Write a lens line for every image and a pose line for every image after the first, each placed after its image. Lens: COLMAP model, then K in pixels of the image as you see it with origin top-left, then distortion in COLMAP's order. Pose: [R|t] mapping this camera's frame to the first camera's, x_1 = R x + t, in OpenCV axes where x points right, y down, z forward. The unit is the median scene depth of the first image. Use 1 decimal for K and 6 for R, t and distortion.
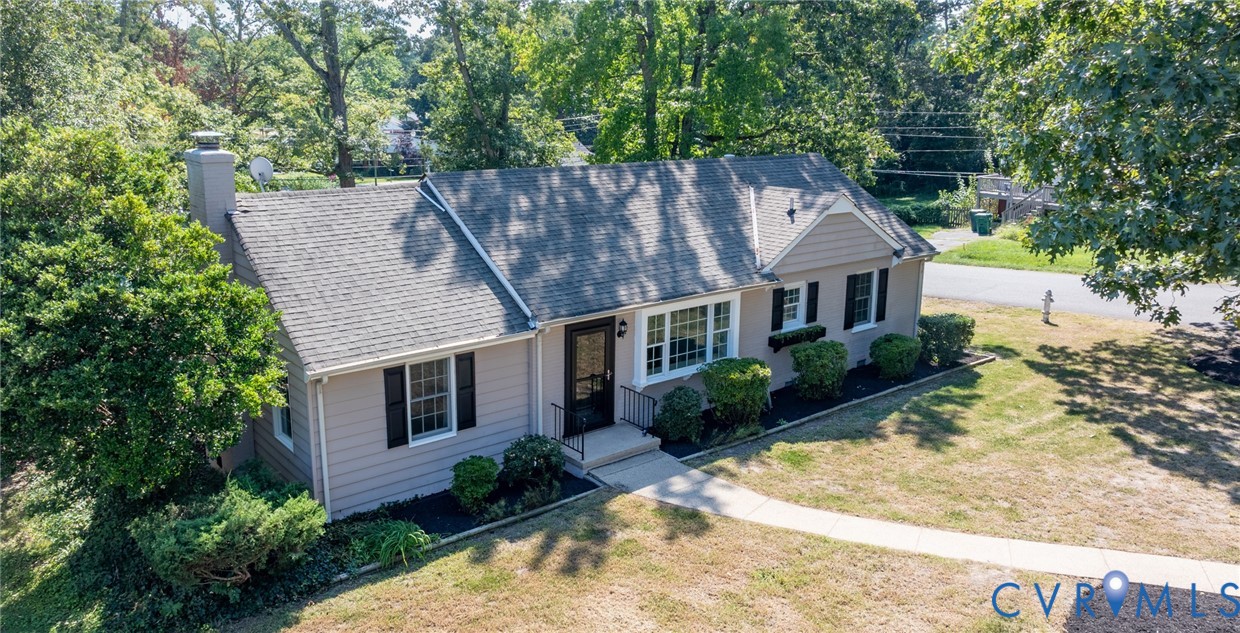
lens RADIAL K [[833.5, 0, 620.0], [0, 833.5, 316.5], [0, 0, 1]] dist [-0.004750, -0.000498]
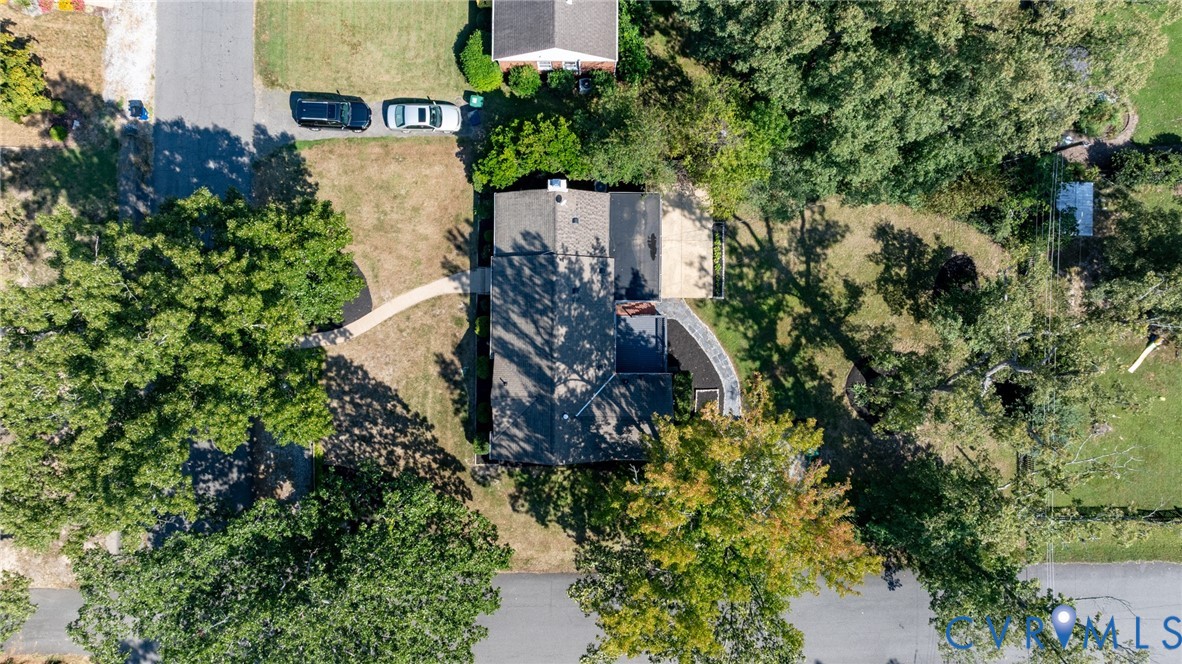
lens RADIAL K [[824.3, 0, 591.0], [0, 824.3, 332.0], [0, 0, 1]] dist [-0.001751, -0.001194]
pose [[-0.628811, 0.776687, 0.036799, -0.195416], [-0.152467, -0.169570, 0.973653, -2.897823], [0.762463, 0.606633, 0.225047, 0.604000]]
